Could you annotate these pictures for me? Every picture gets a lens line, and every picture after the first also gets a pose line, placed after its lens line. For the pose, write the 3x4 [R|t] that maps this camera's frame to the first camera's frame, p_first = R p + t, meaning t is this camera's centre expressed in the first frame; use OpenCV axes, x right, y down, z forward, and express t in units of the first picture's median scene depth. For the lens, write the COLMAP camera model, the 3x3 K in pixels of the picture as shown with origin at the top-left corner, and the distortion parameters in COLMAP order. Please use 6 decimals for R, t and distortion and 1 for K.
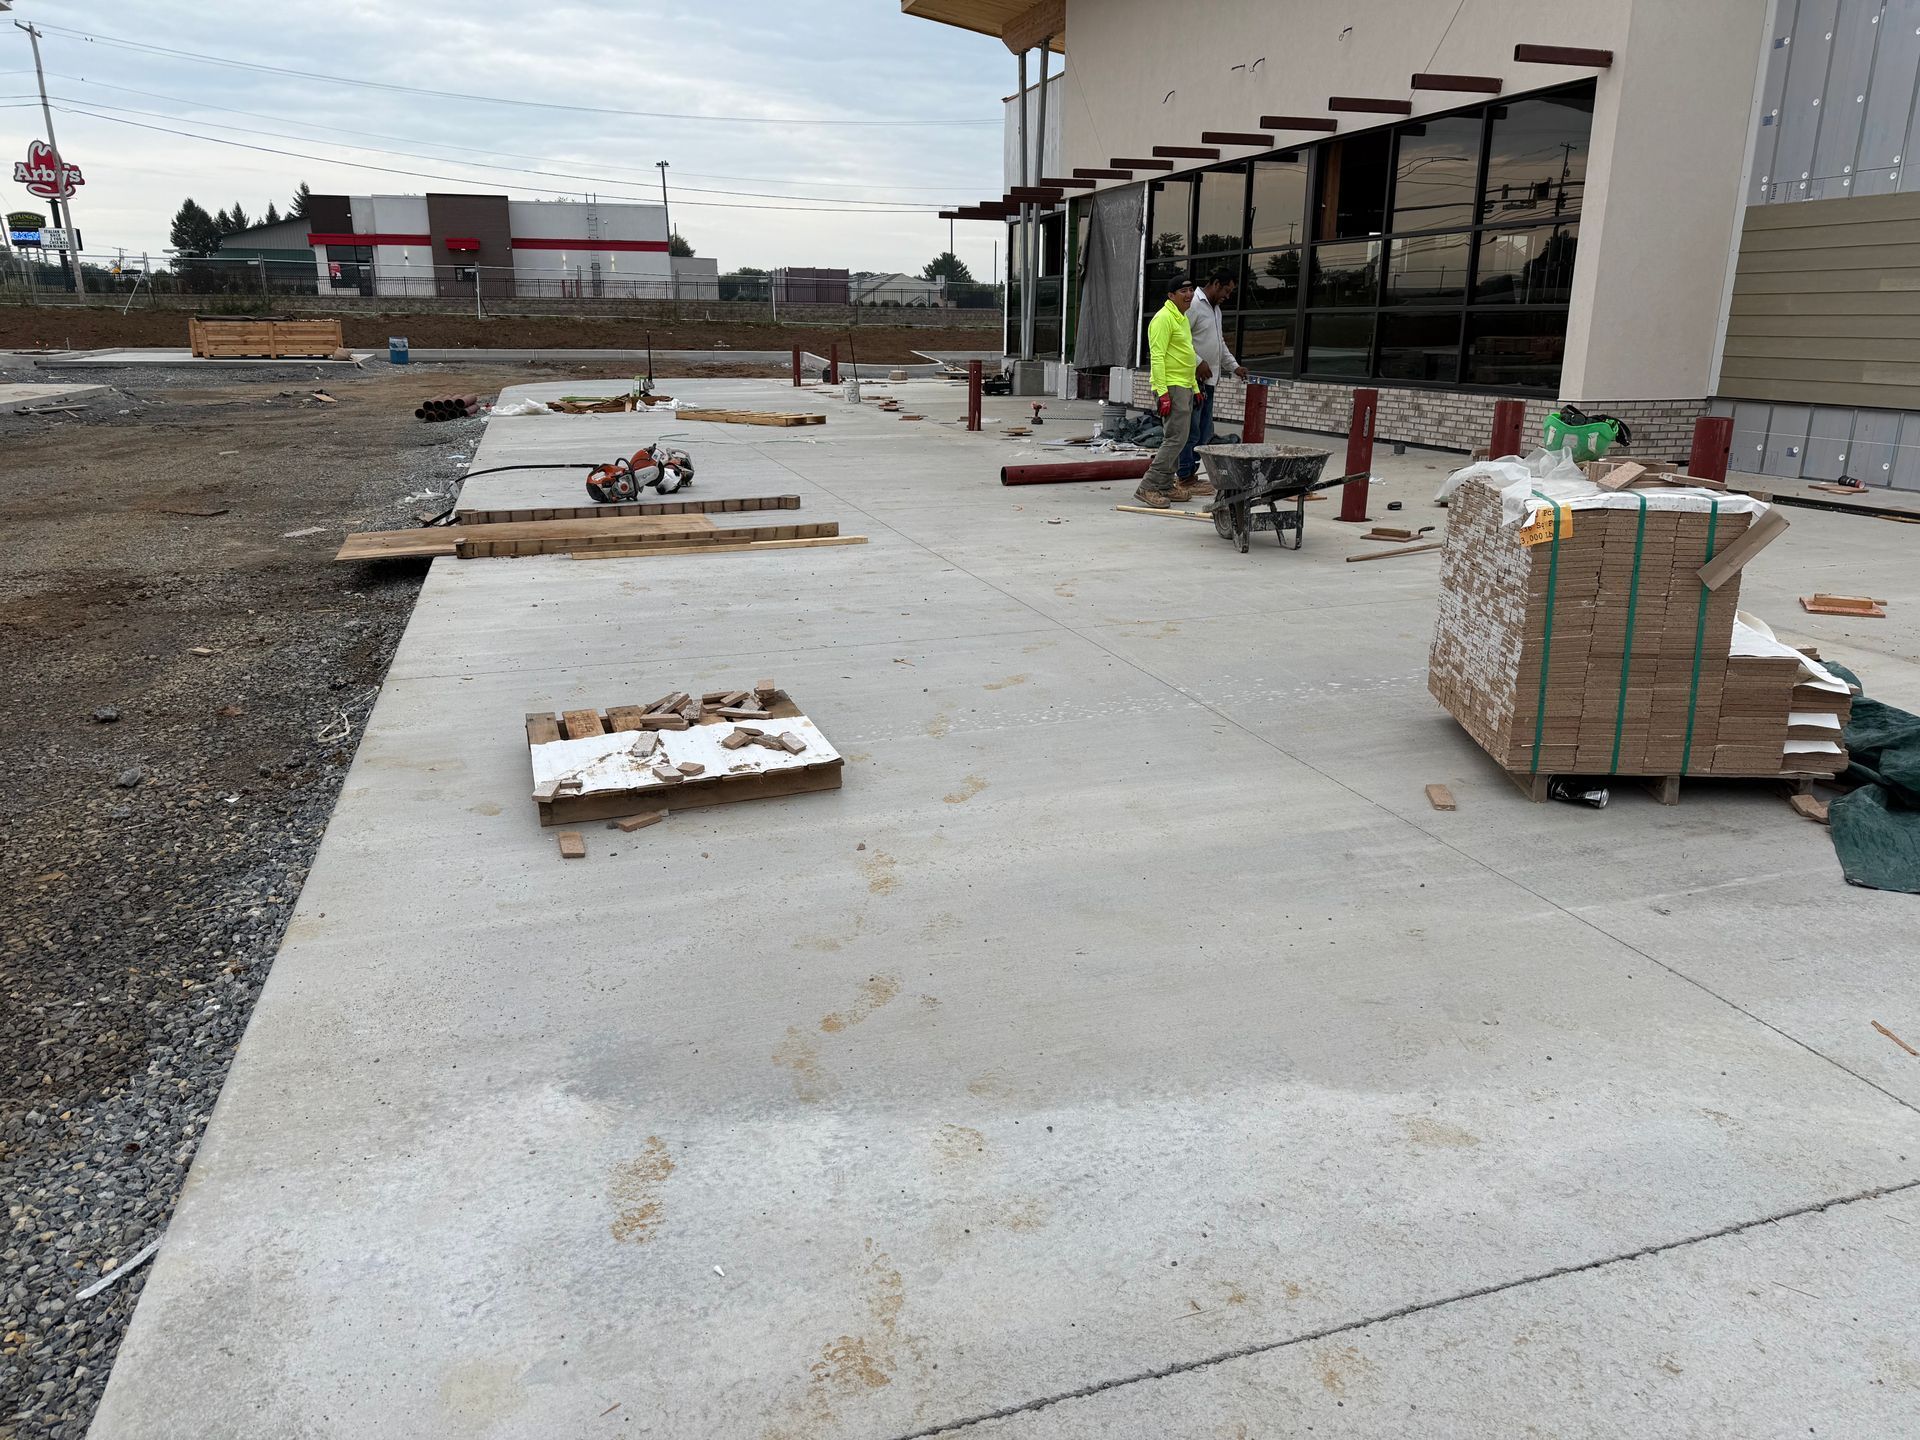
lens RADIAL K [[1348.6, 0, 960.0], [0, 1348.6, 720.0], [0, 0, 1]] dist [0.057685, -0.068591]
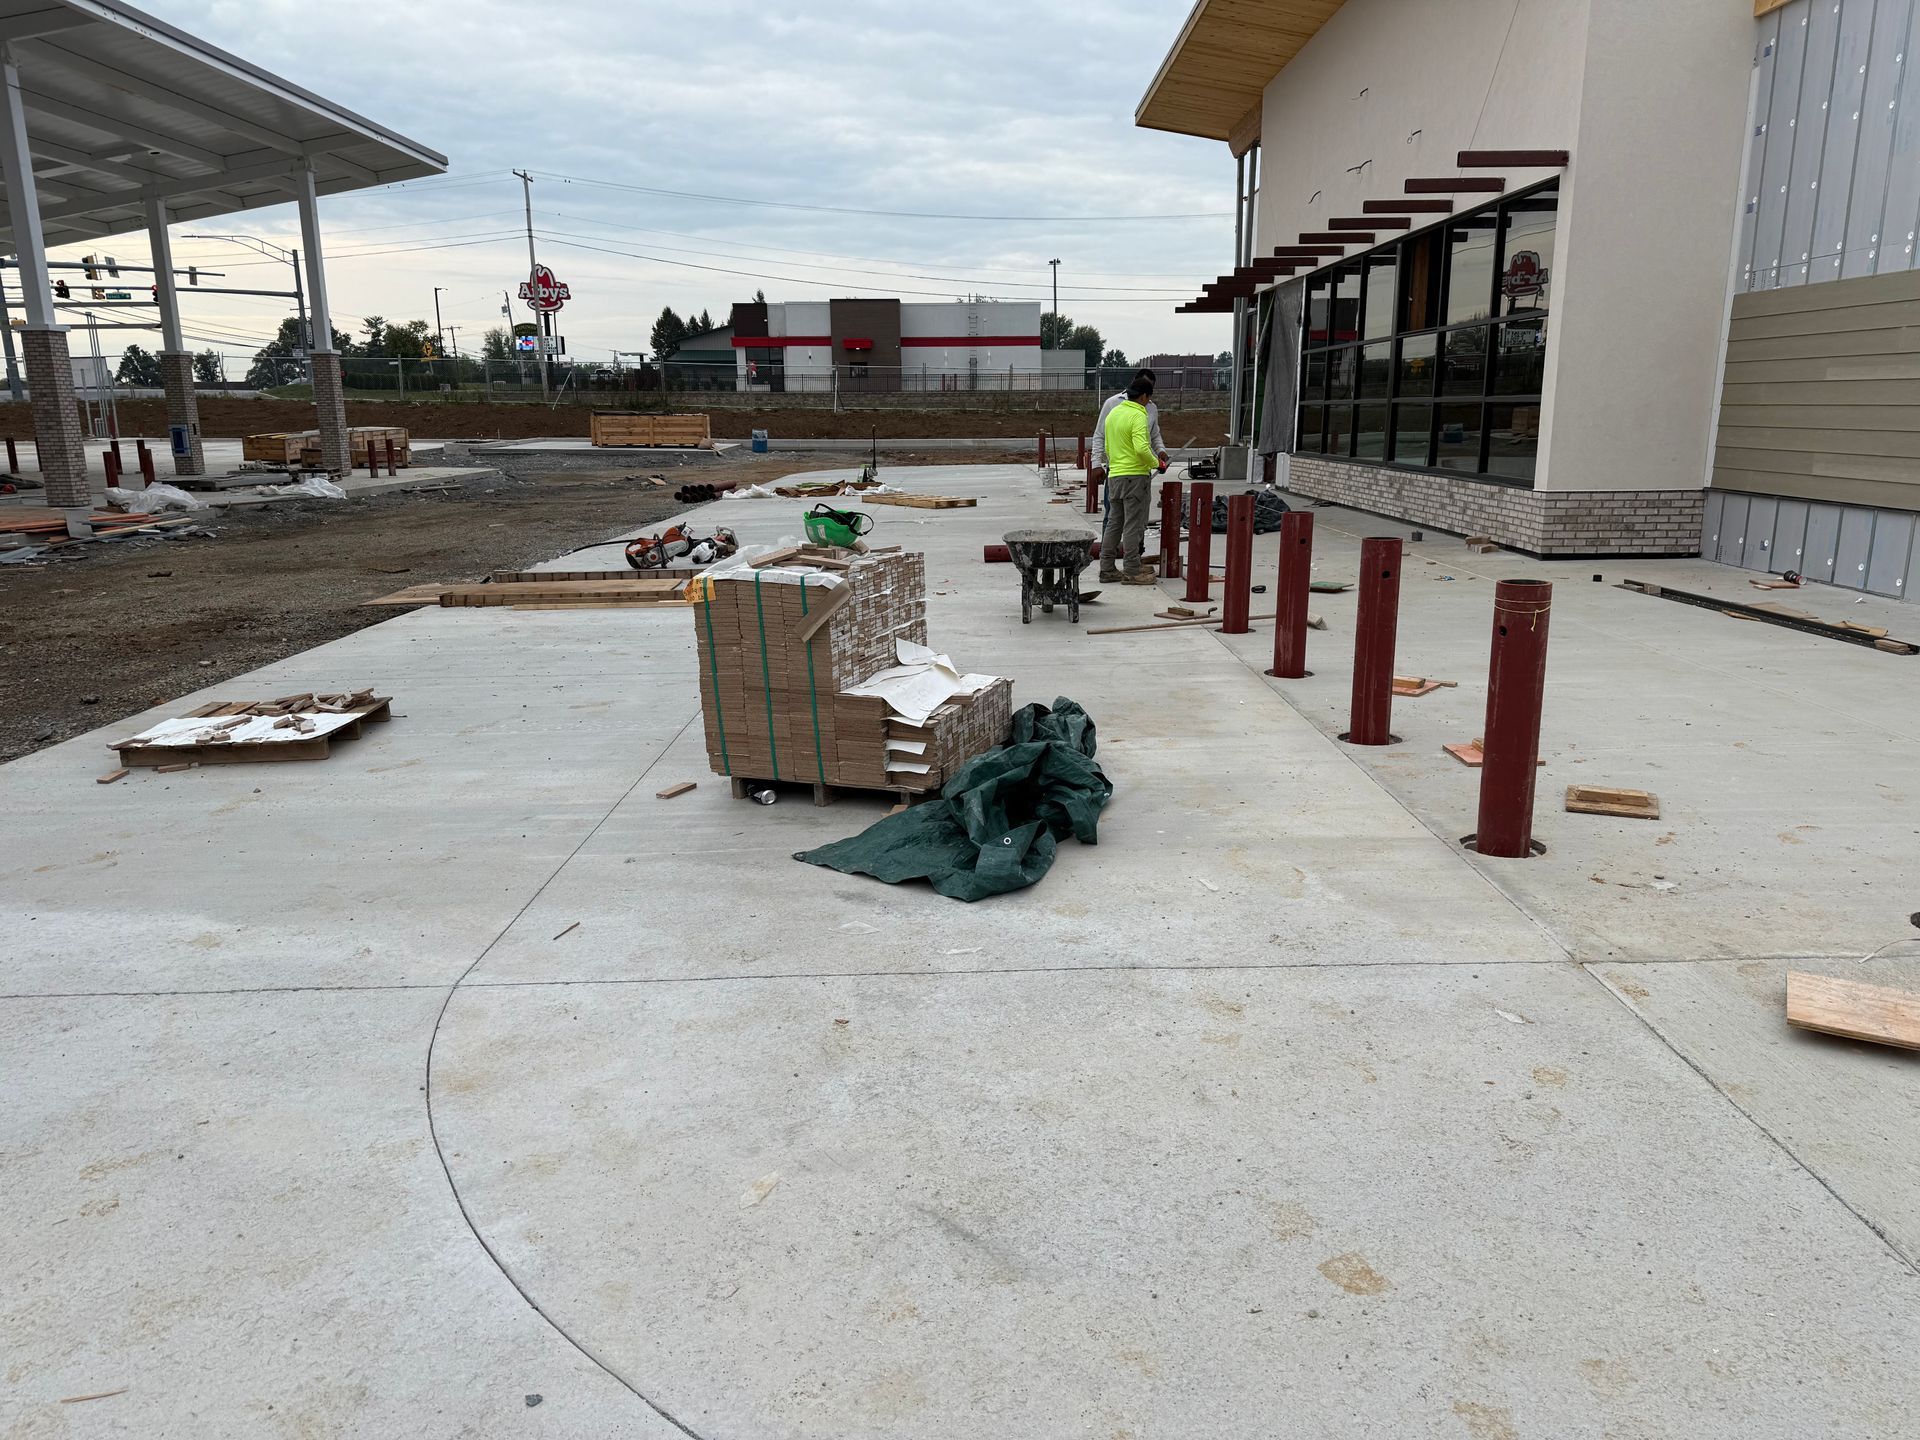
lens RADIAL K [[1333.5, 0, 960.0], [0, 1333.5, 720.0], [0, 0, 1]] dist [0.117230, -0.153831]
pose [[0.956140, 0.055487, -0.287608, 0.332602], [-0.071466, 0.996411, -0.045353, 0.009164], [0.284059, 0.063918, 0.956674, -0.065218]]
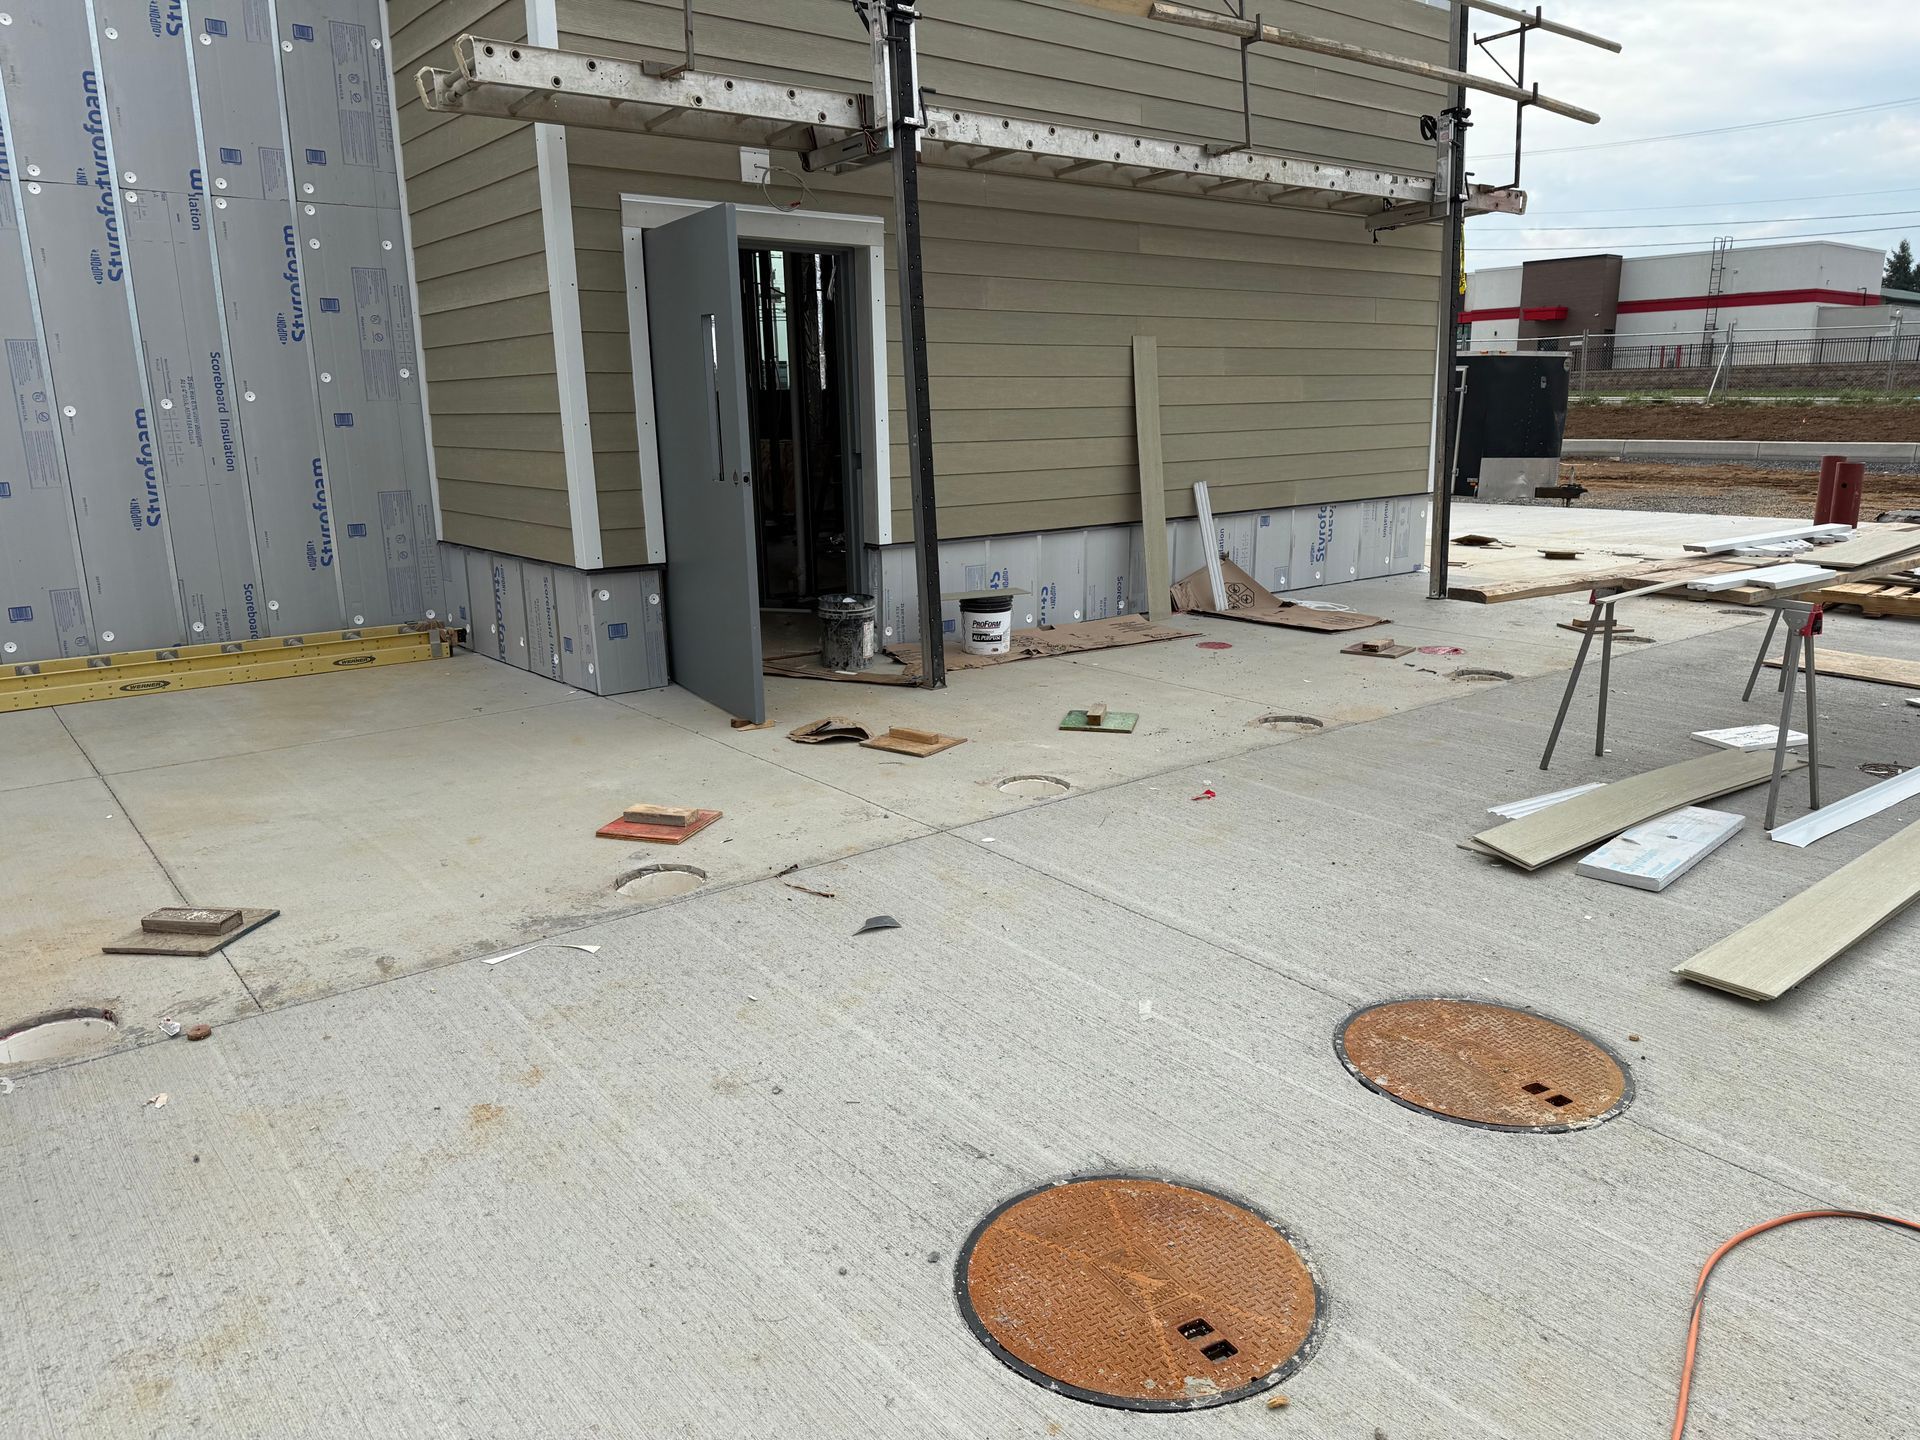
lens RADIAL K [[1333.5, 0, 960.0], [0, 1333.5, 720.0], [0, 0, 1]] dist [0.117230, -0.153831]
pose [[0.376390, 0.203237, -0.903895, 2.480529], [-0.246808, 0.962381, 0.113614, -0.676116], [0.892982, 0.180326, 0.412391, 2.302688]]
